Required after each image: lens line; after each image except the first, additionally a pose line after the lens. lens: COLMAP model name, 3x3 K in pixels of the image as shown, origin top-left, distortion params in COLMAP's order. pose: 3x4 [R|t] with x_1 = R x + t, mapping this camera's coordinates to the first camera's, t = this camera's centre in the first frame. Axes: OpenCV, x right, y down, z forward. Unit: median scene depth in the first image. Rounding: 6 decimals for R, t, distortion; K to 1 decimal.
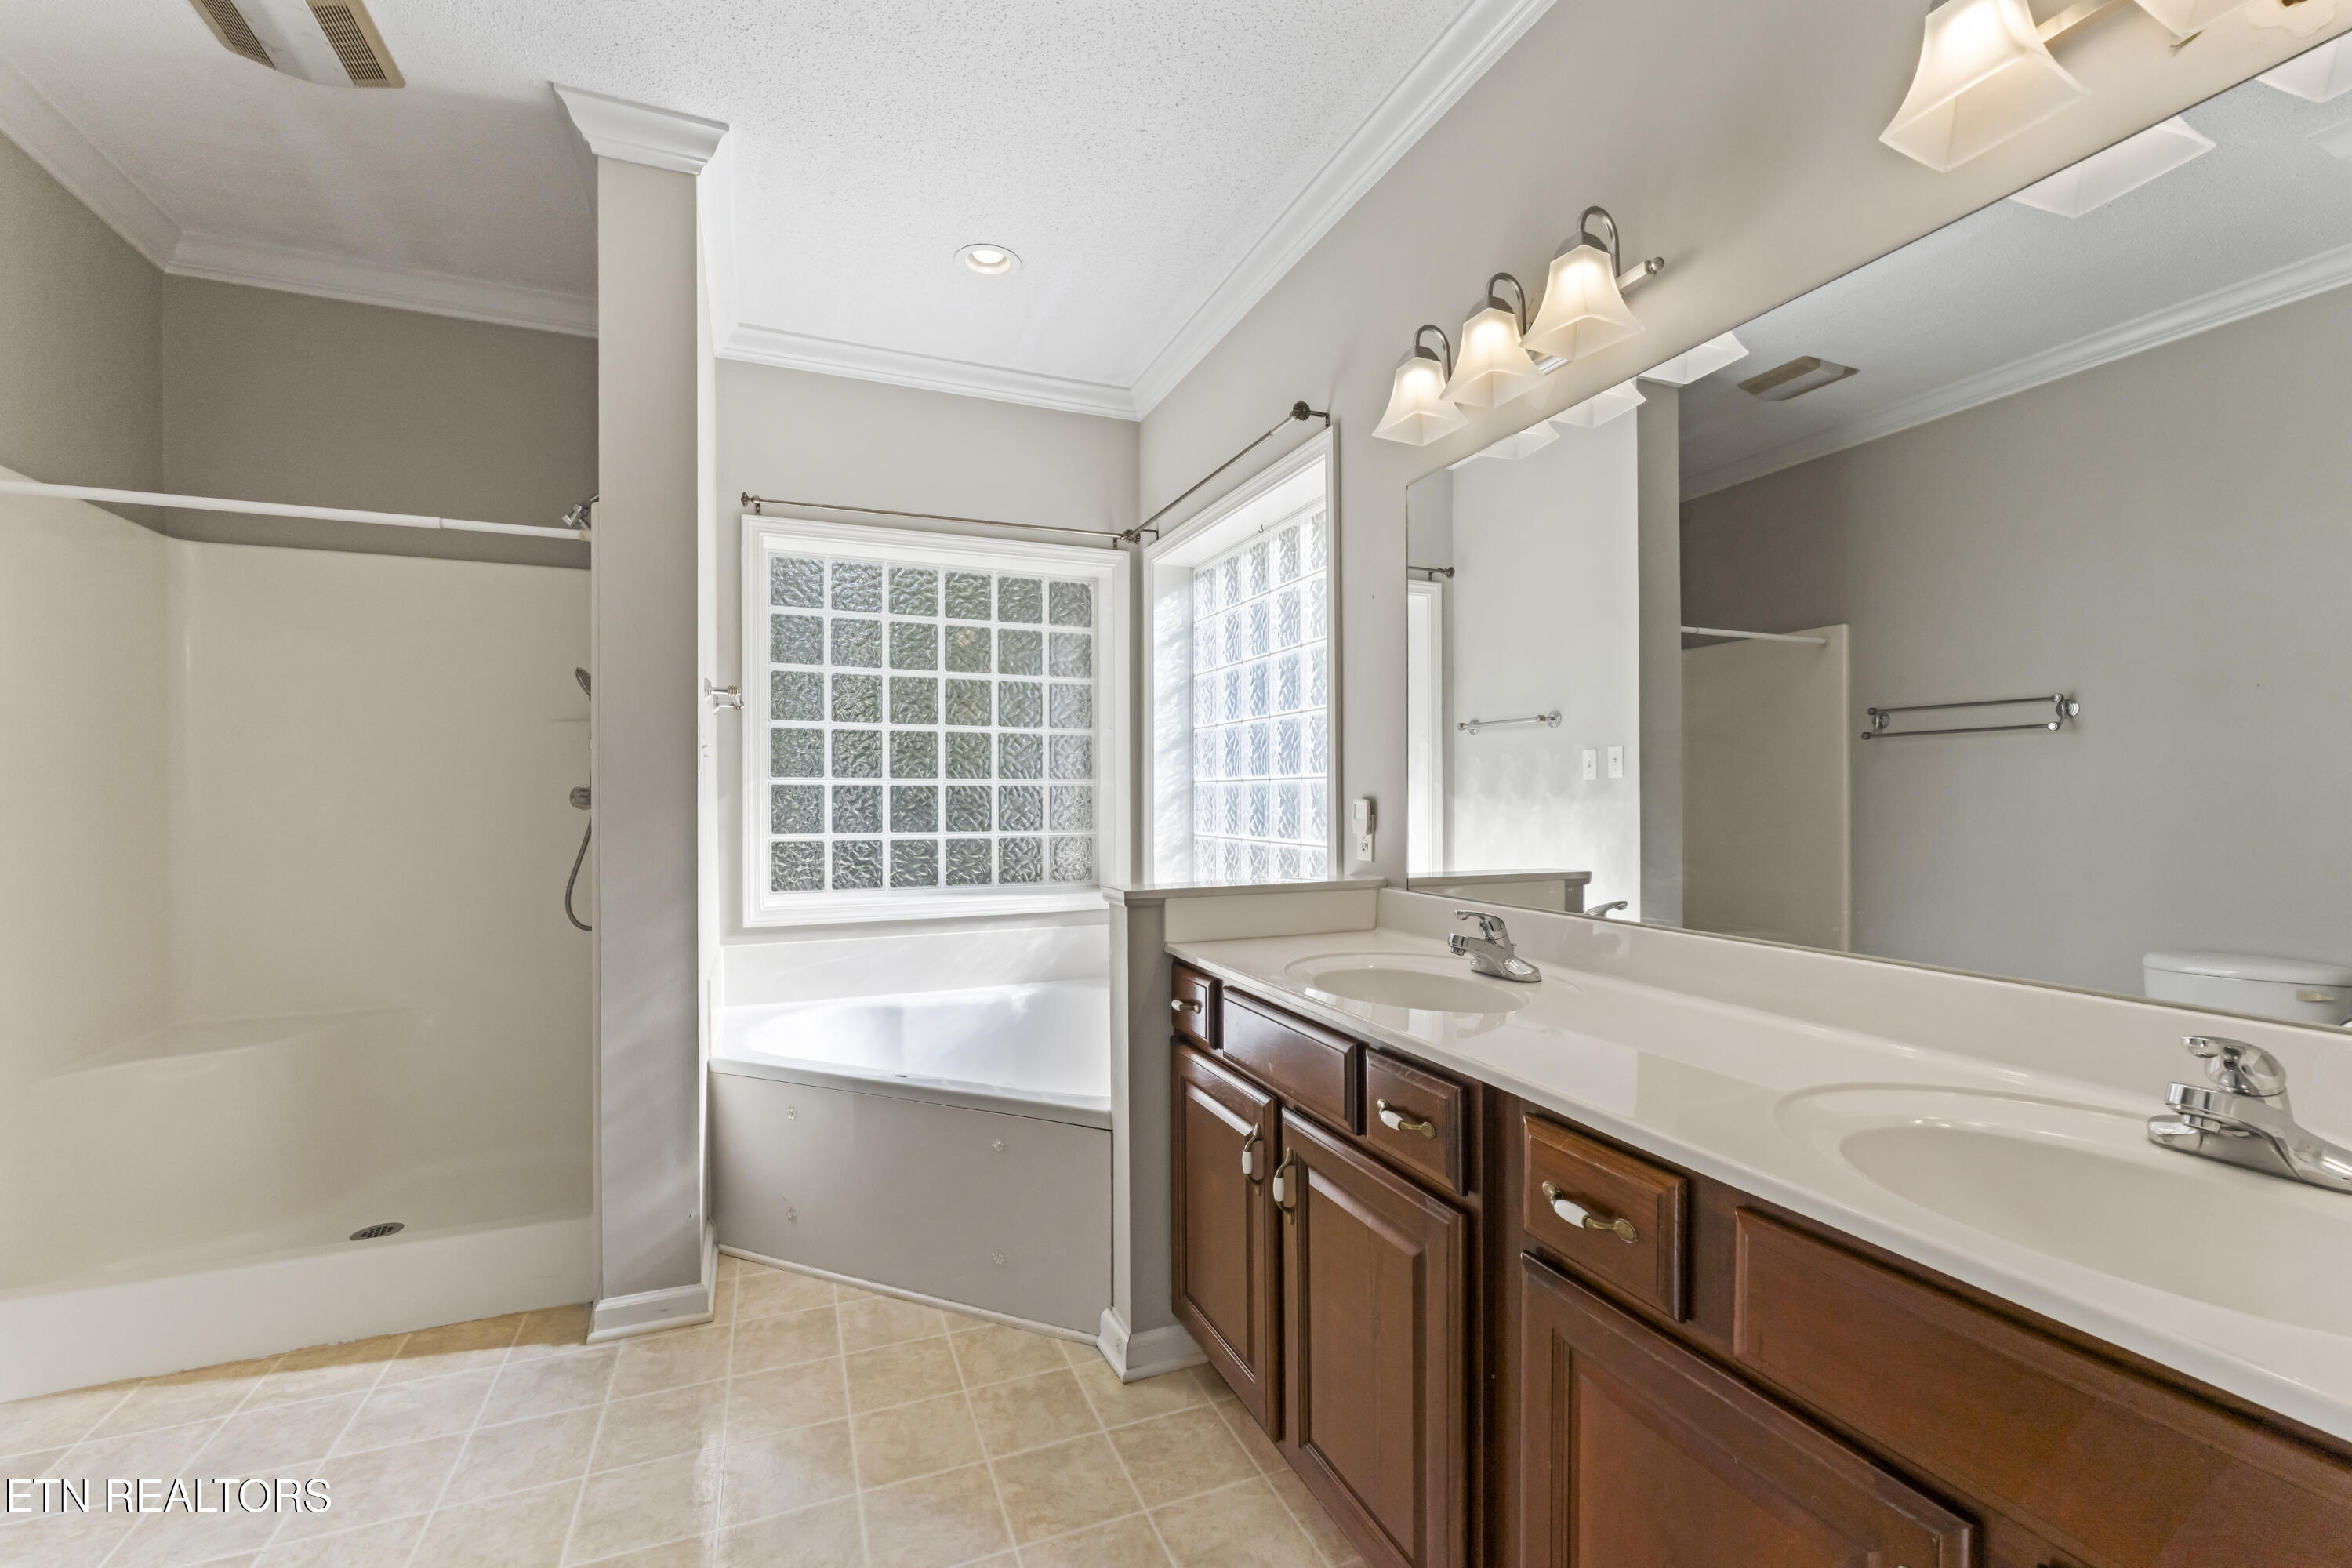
lens RADIAL K [[951.6, 0, 1172.4], [0, 951.6, 801.0], [0, 0, 1]] dist [-0.001366, 0.001066]
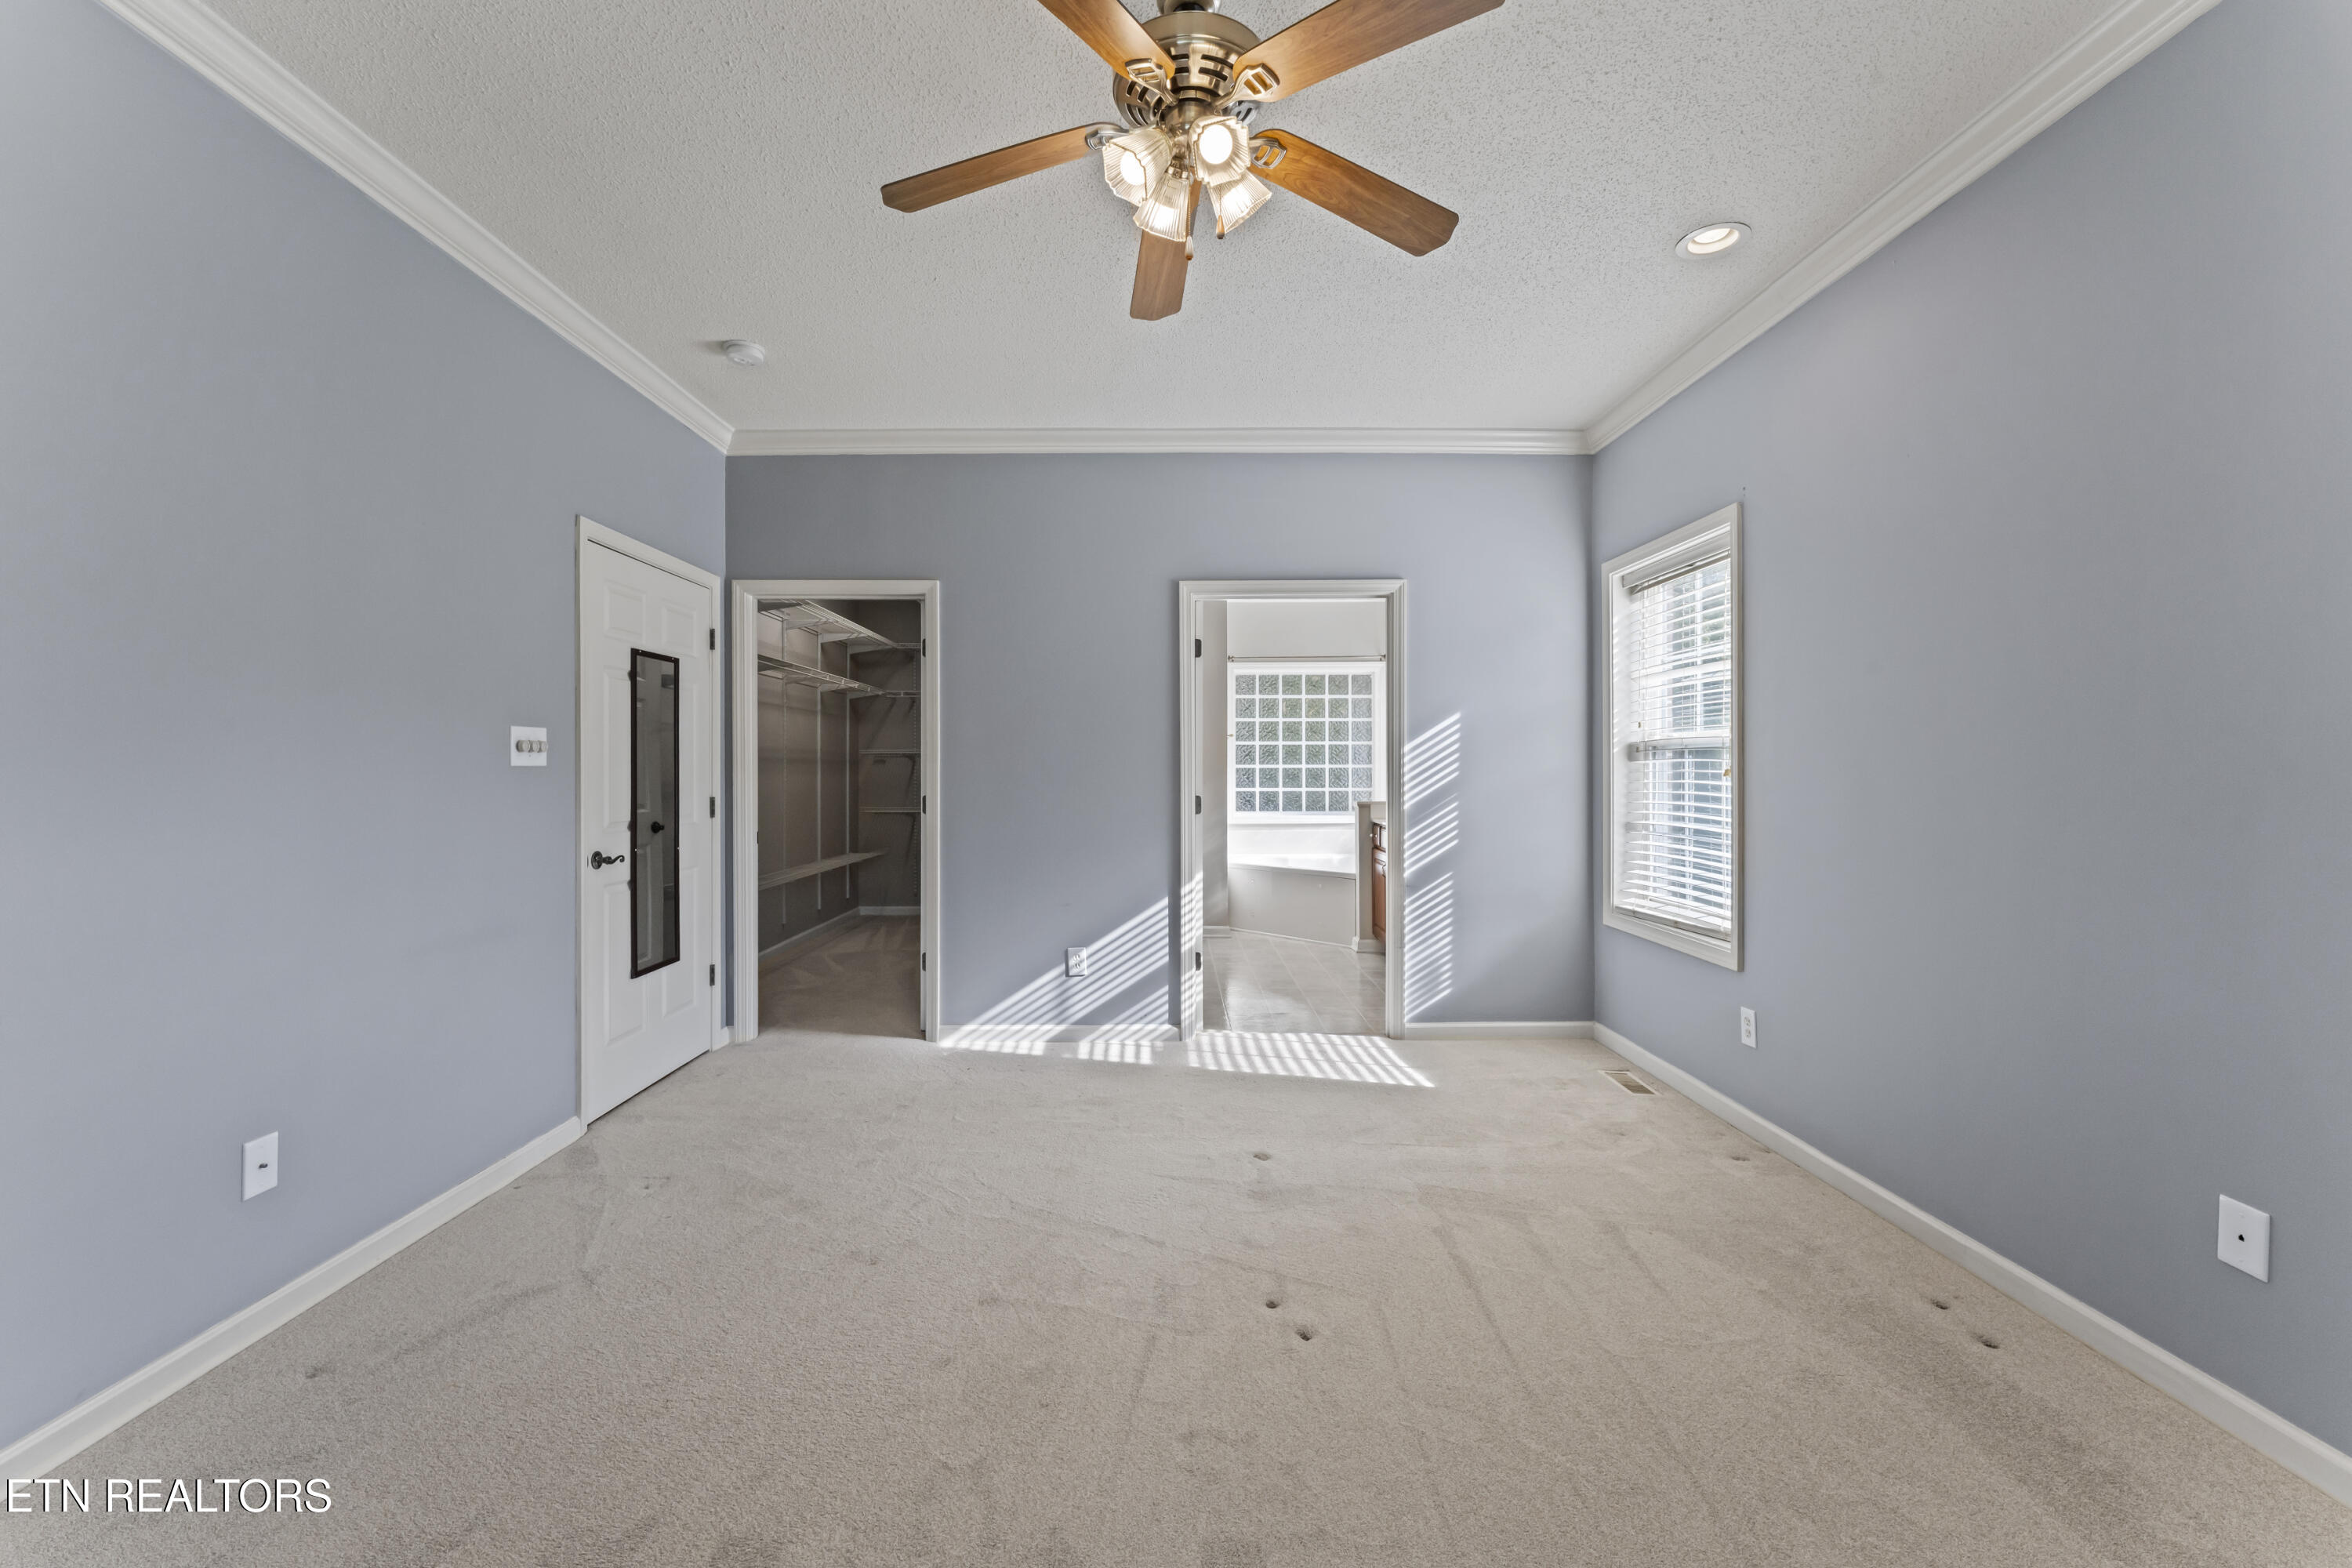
lens RADIAL K [[951.6, 0, 1179.4], [0, 951.6, 778.5], [0, 0, 1]] dist [-0.001366, 0.001066]
pose [[0.929946, 0.001071, -0.367696, 0.324526], [-0.002159, 0.999994, -0.002547, 0.016319], [0.367691, 0.003163, 0.929943, -1.252247]]
